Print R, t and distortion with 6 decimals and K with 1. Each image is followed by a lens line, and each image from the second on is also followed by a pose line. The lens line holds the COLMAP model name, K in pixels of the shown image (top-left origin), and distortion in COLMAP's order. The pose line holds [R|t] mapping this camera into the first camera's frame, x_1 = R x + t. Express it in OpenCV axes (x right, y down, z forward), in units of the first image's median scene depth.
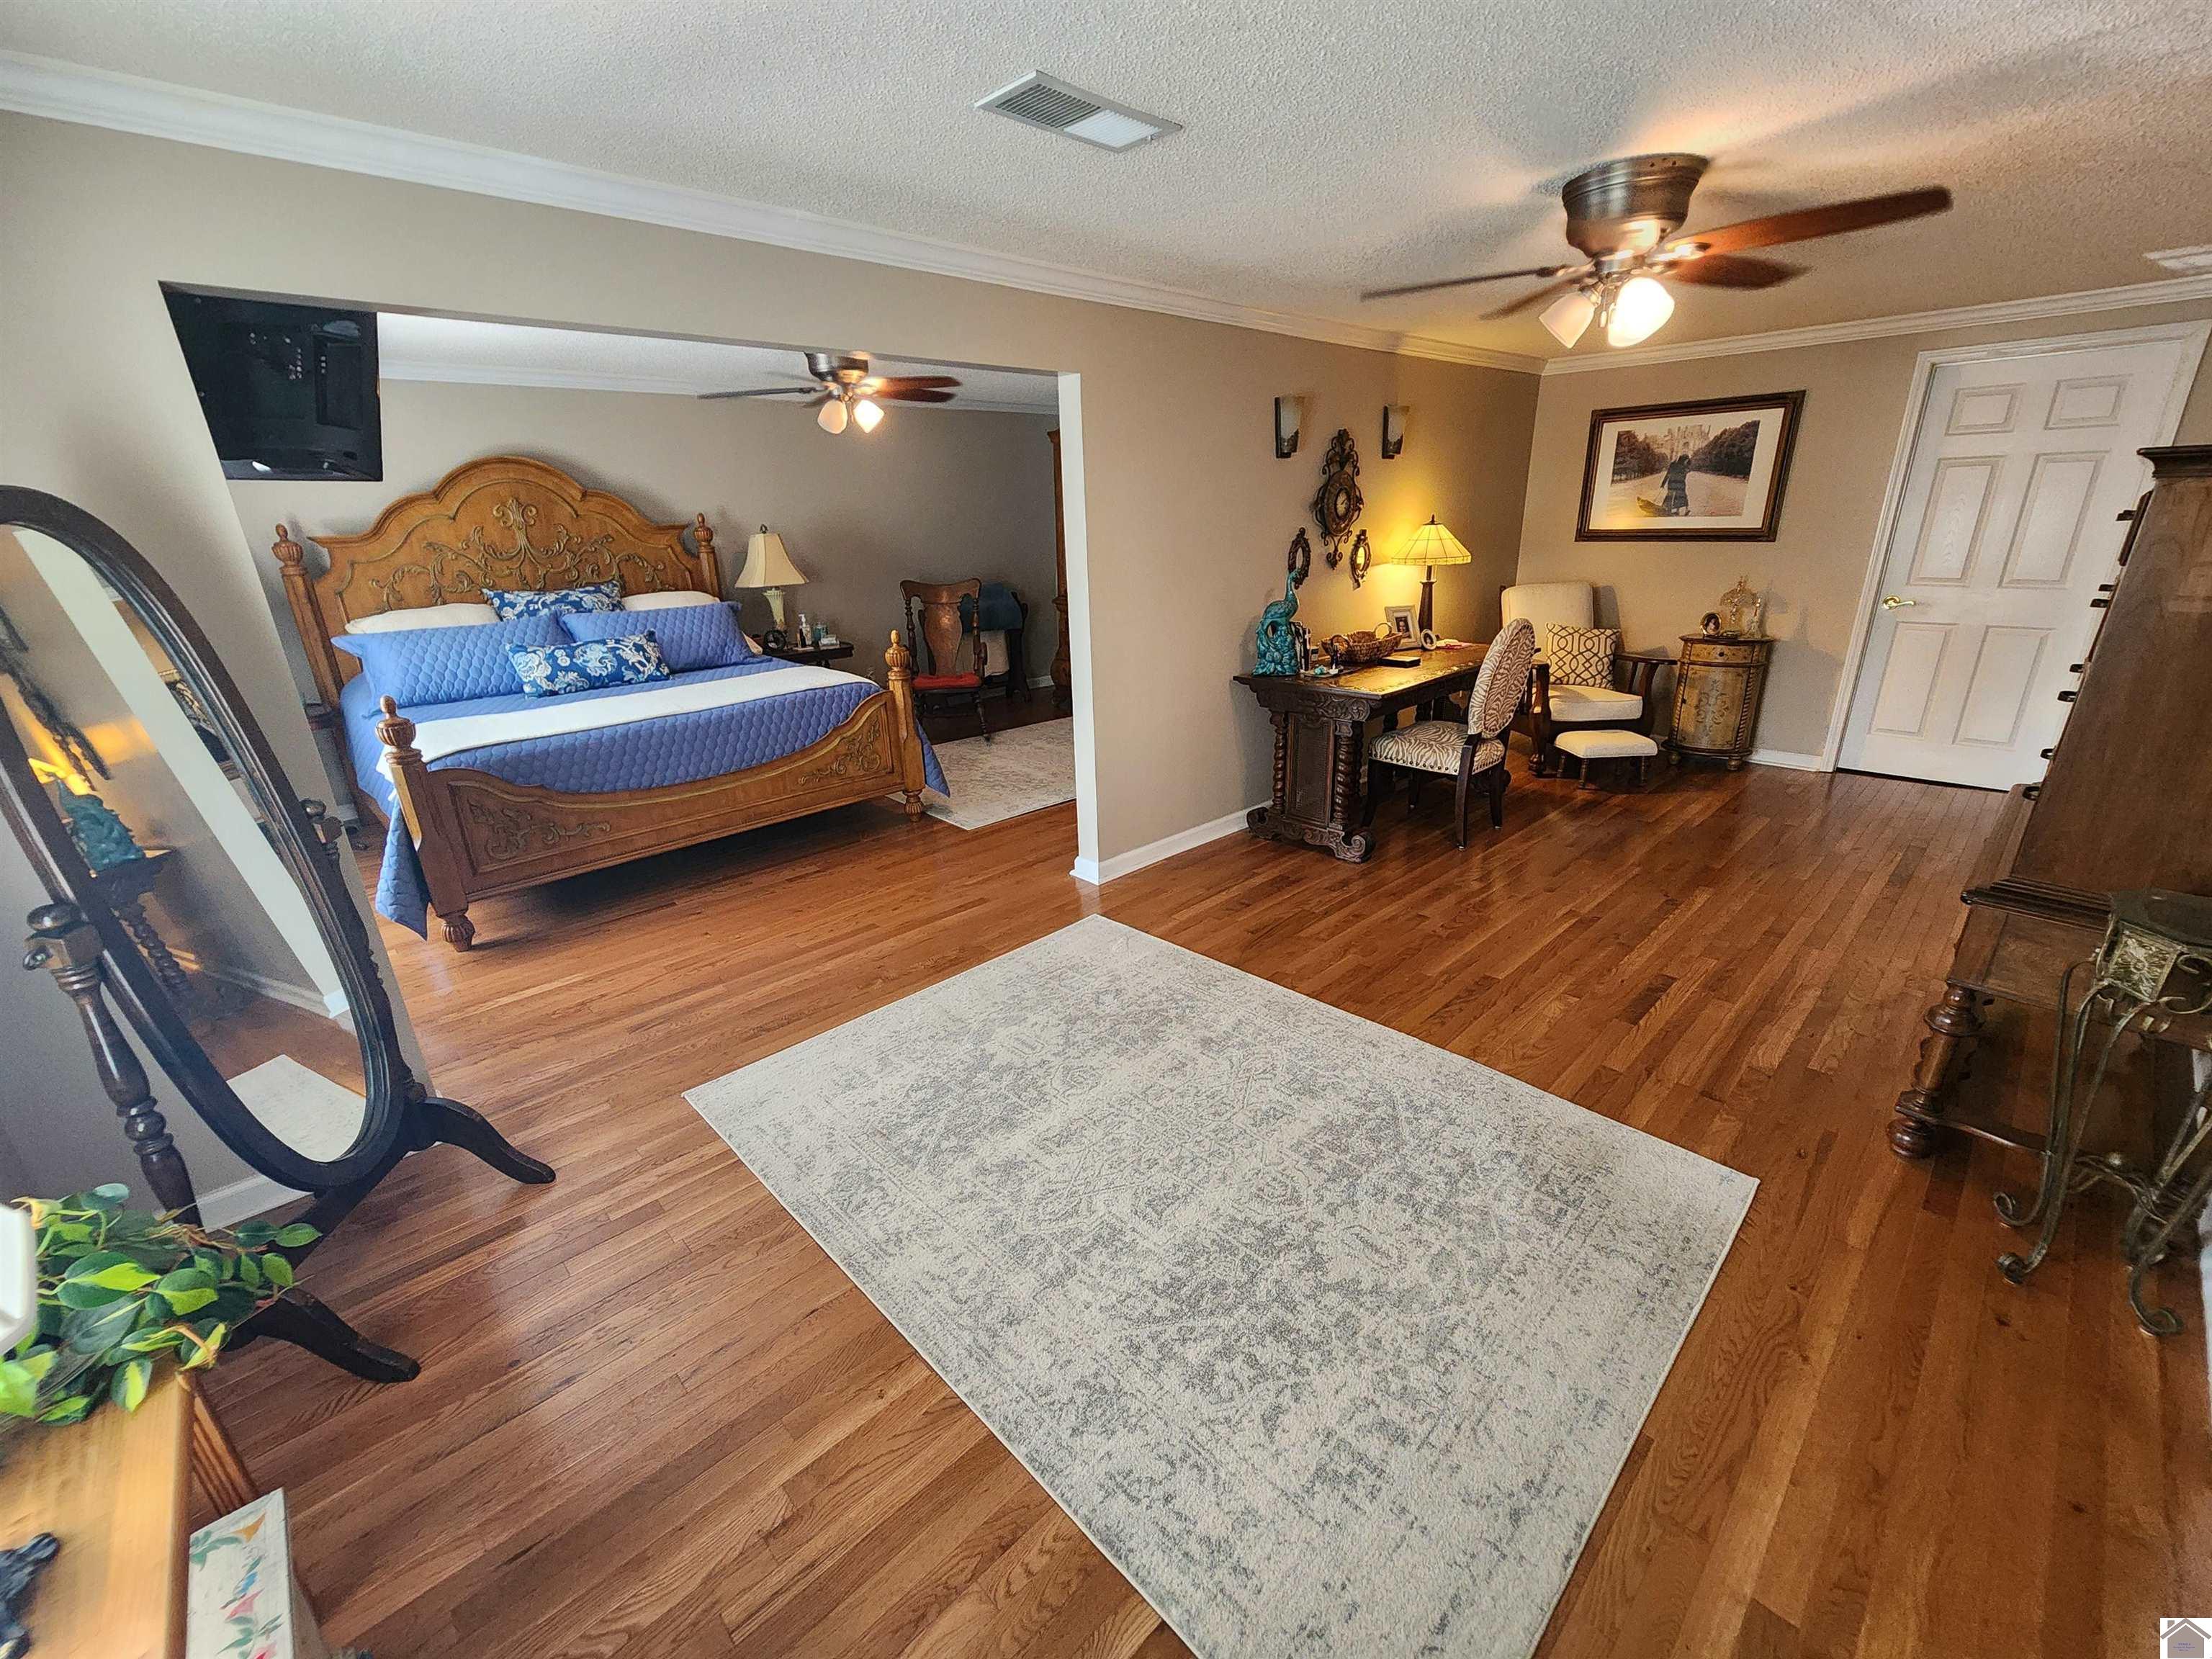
lens RADIAL K [[915.4, 0, 1110.9], [0, 915.4, 831.4], [0, 0, 1]] dist [-0.001412, -0.000300]
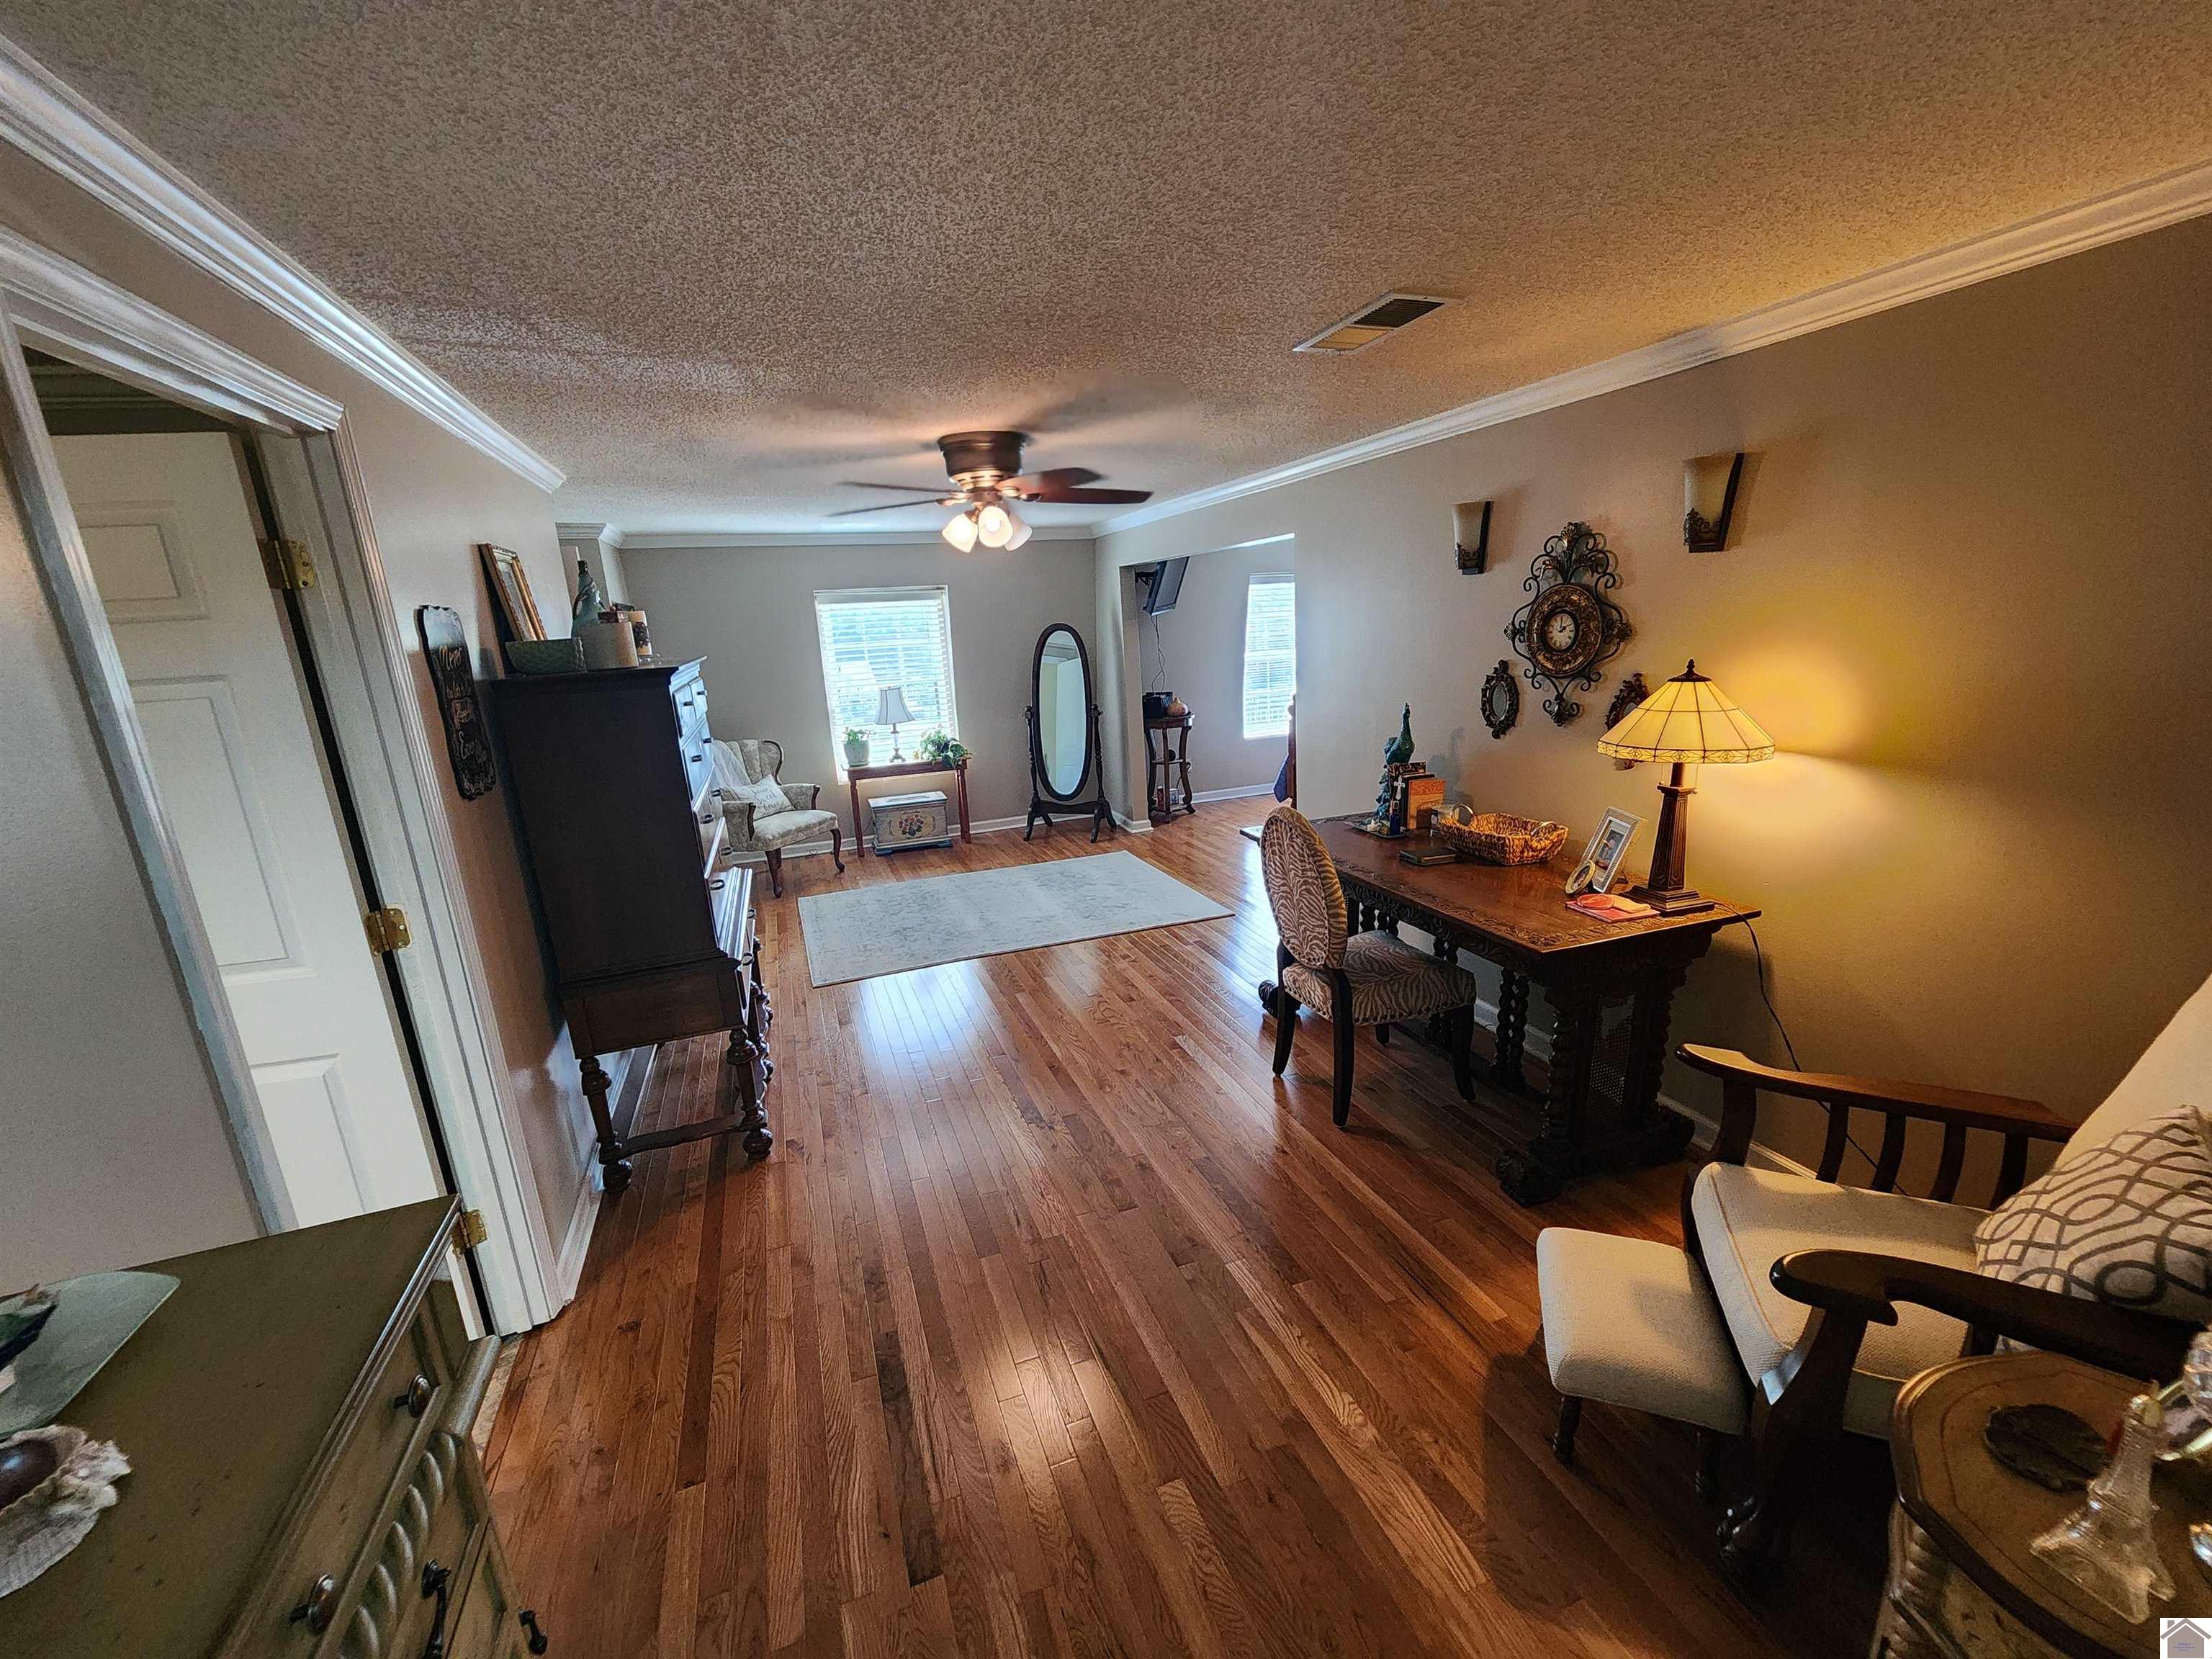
lens RADIAL K [[915.4, 0, 1110.9], [0, 915.4, 831.4], [0, 0, 1]] dist [-0.001412, -0.000300]
pose [[-0.400448, 0.258629, -0.879064, 1.050262], [-0.241664, 0.895568, 0.373572, -0.416581], [0.883878, 0.362034, -0.296127, 1.007497]]
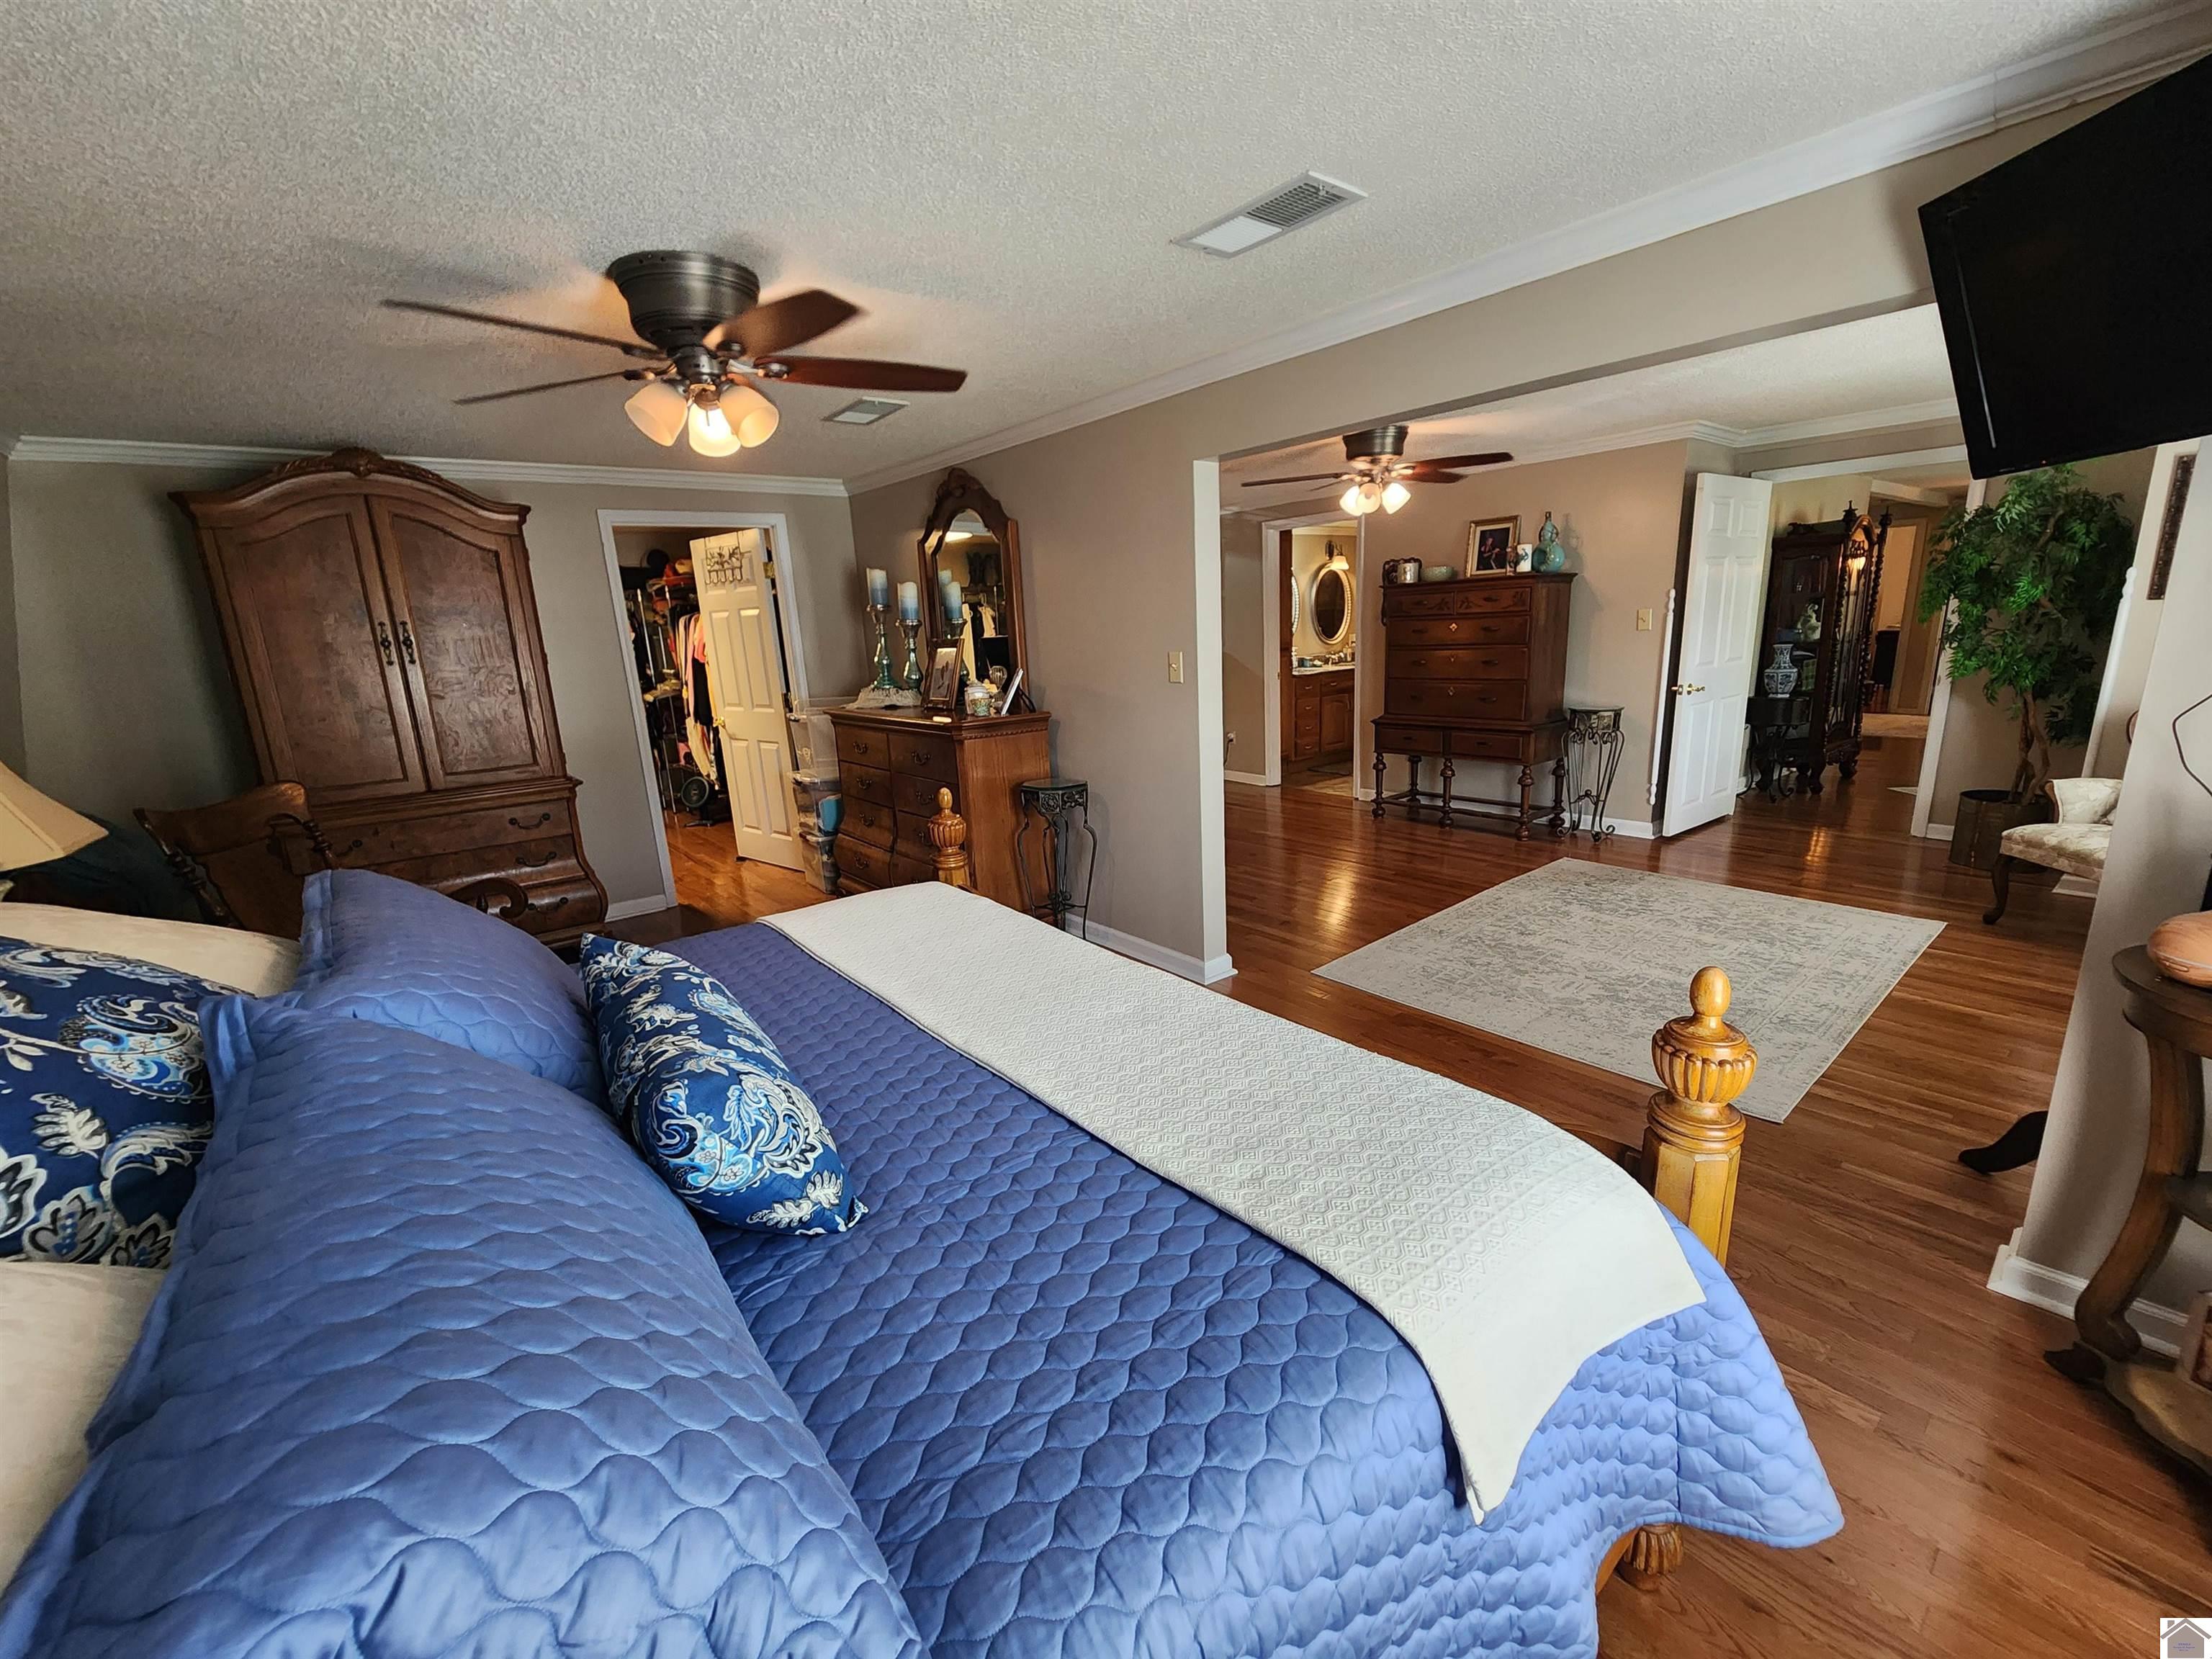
lens RADIAL K [[915.4, 0, 1110.9], [0, 915.4, 831.4], [0, 0, 1]] dist [-0.001412, -0.000300]
pose [[0.078561, -0.212662, 0.973962, -0.849440], [0.372157, 0.912609, 0.169247, -0.263743], [-0.924839, 0.349170, 0.150839, 0.839800]]
